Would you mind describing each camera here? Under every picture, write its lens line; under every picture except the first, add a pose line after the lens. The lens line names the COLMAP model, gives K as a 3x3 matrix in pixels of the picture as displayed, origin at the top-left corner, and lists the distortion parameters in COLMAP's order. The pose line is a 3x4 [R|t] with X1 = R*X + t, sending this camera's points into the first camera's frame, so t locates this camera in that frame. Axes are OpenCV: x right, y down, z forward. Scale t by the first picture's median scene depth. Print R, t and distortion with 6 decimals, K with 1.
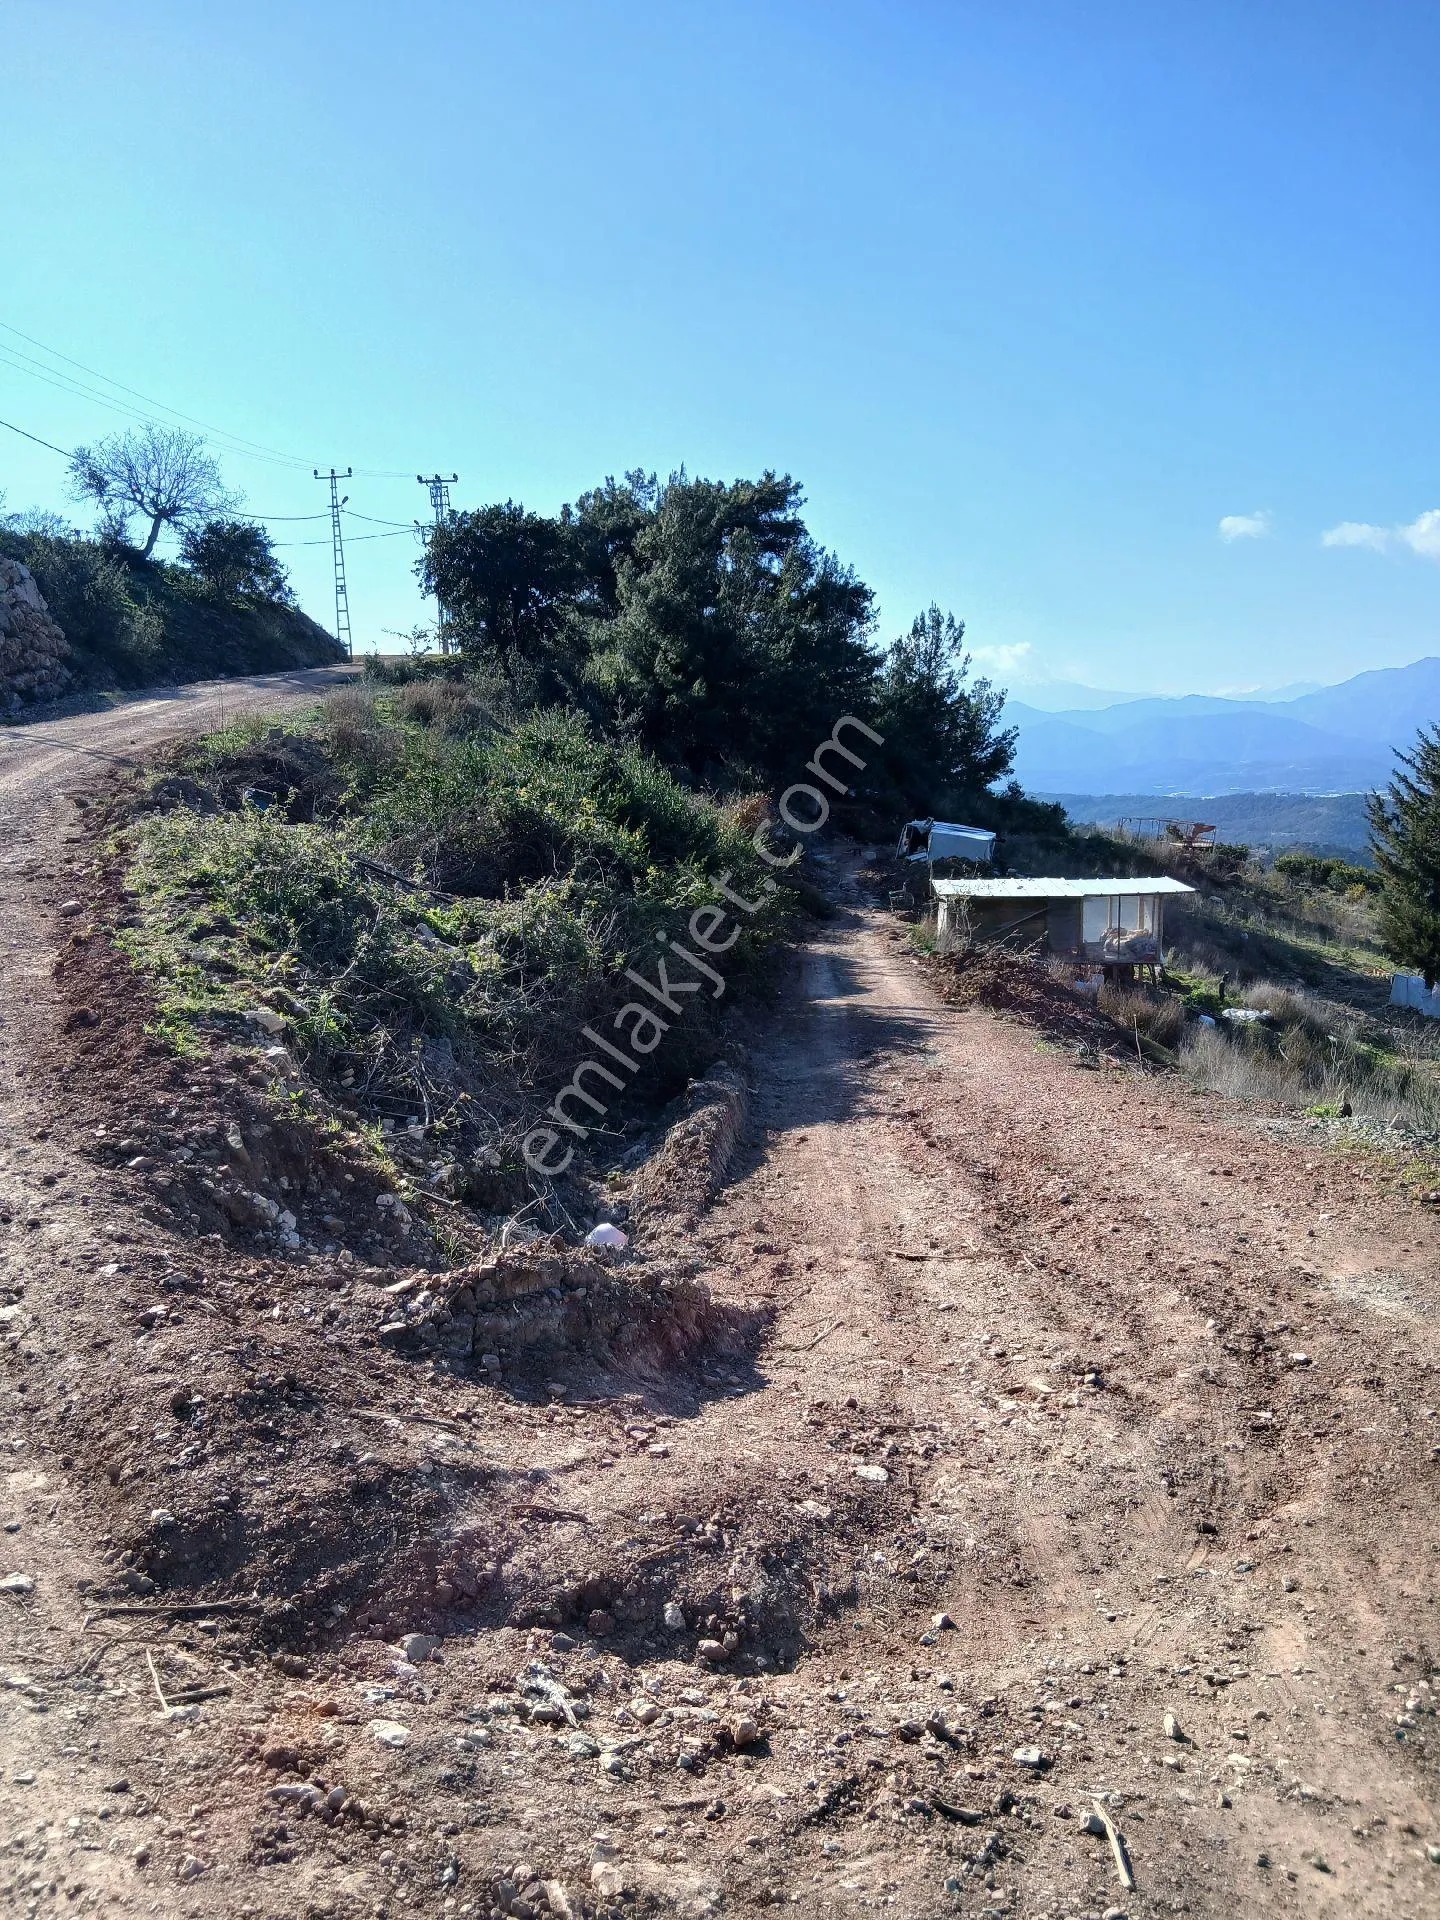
lens RADIAL K [[1416.2, 0, 720.0], [0, 1416.2, 960.0], [0, 0, 1]] dist [0.139640, -0.241333]
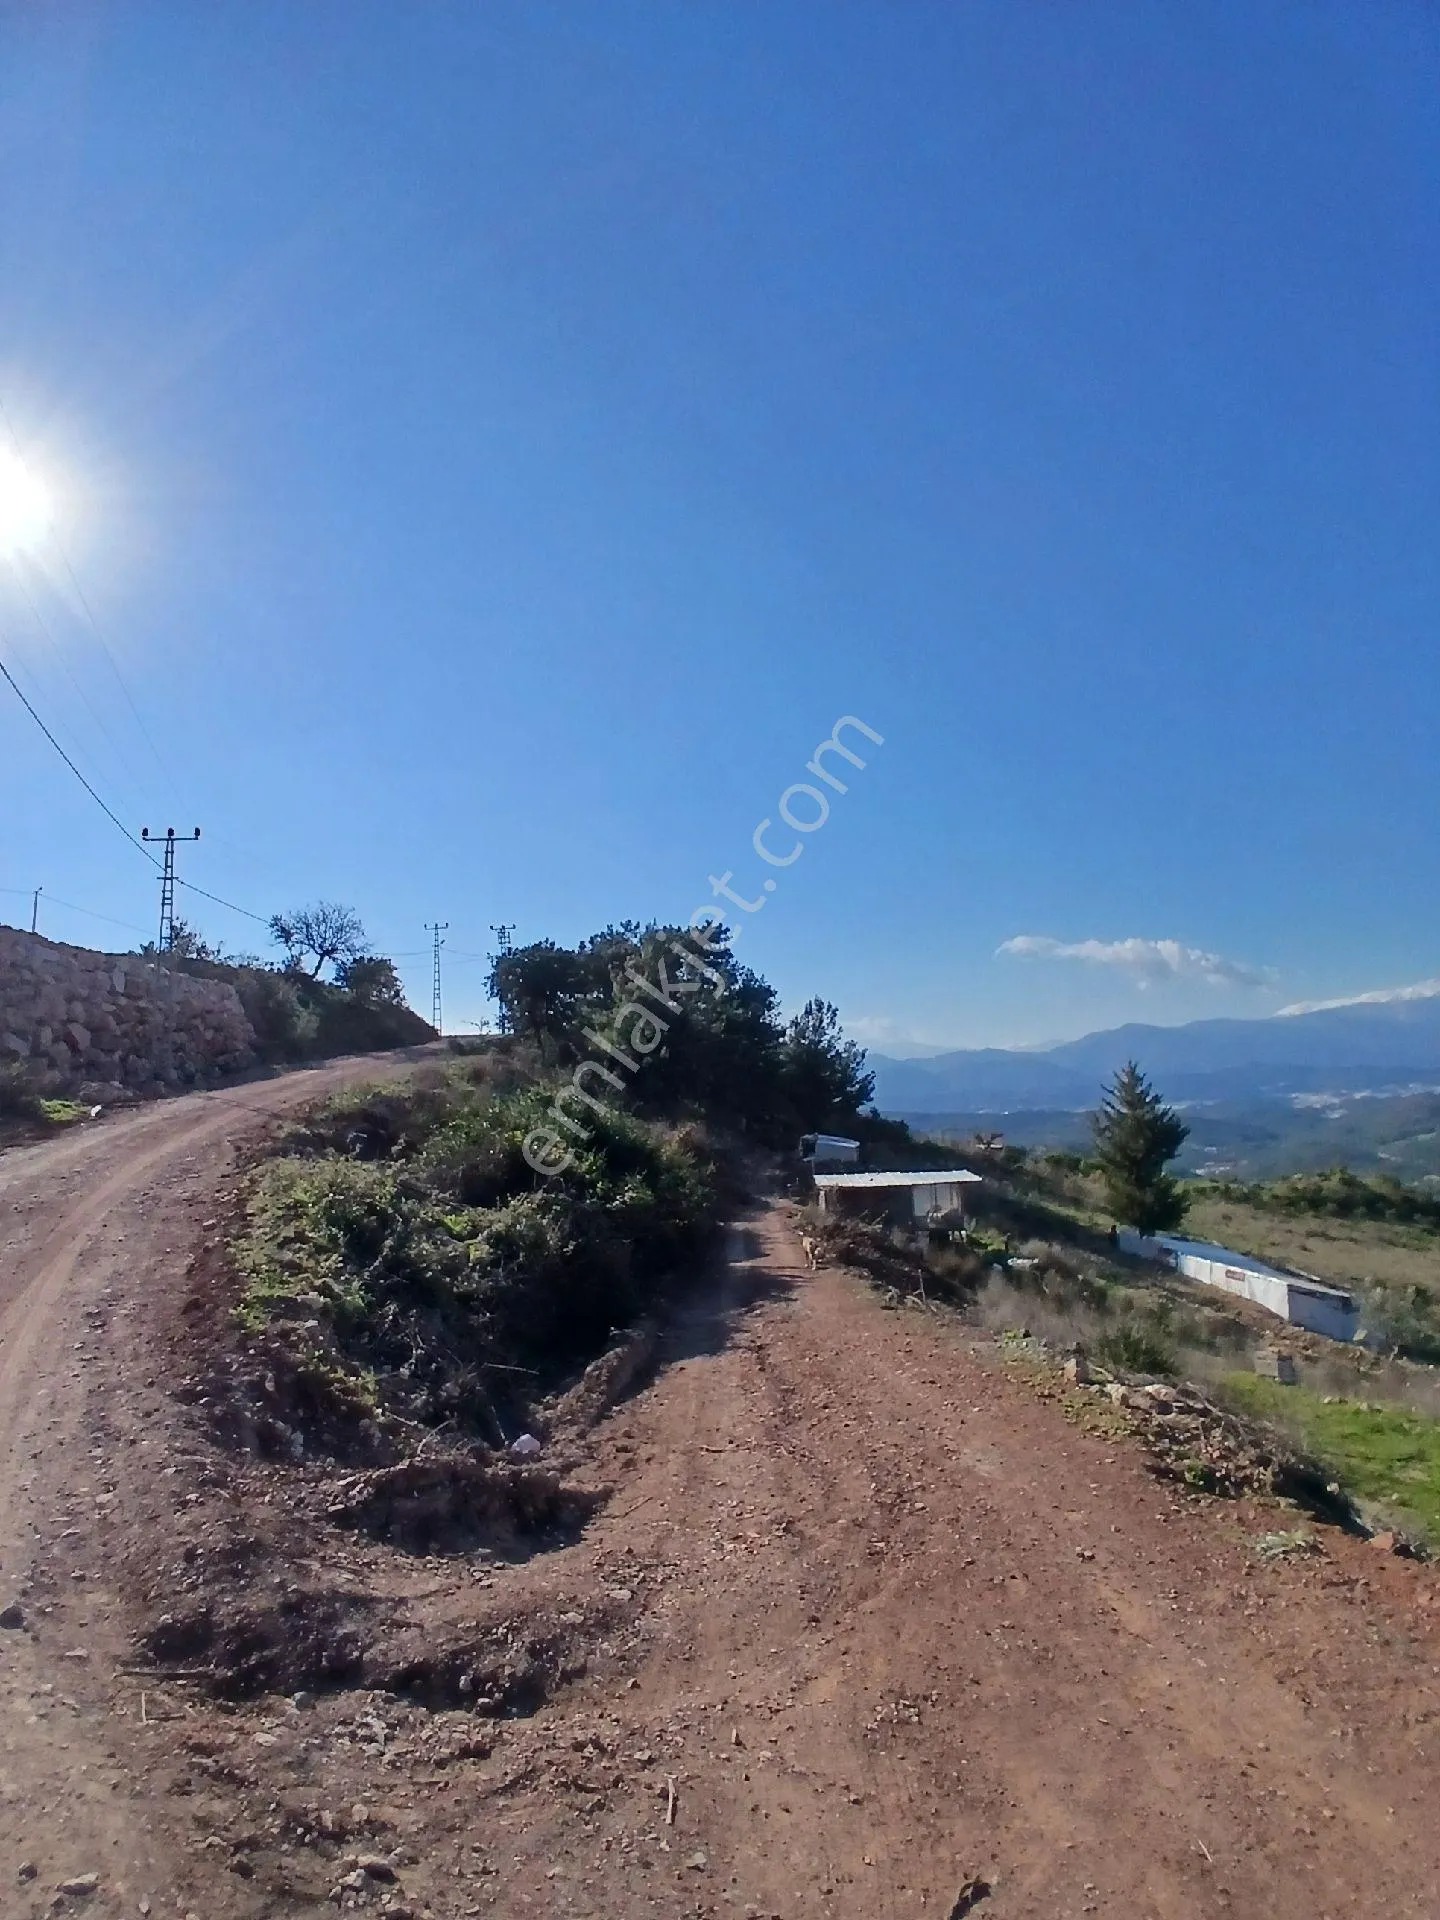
lens RADIAL K [[945.0, 0, 745.0], [0, 945.0, 971.0], [0, 0, 1]] dist [0.012843, -0.049506]
pose [[0.998454, -0.013263, 0.053978, 0.106573], [0.026975, 0.964709, -0.261931, -0.023801], [-0.048600, 0.262982, 0.963576, -0.122821]]
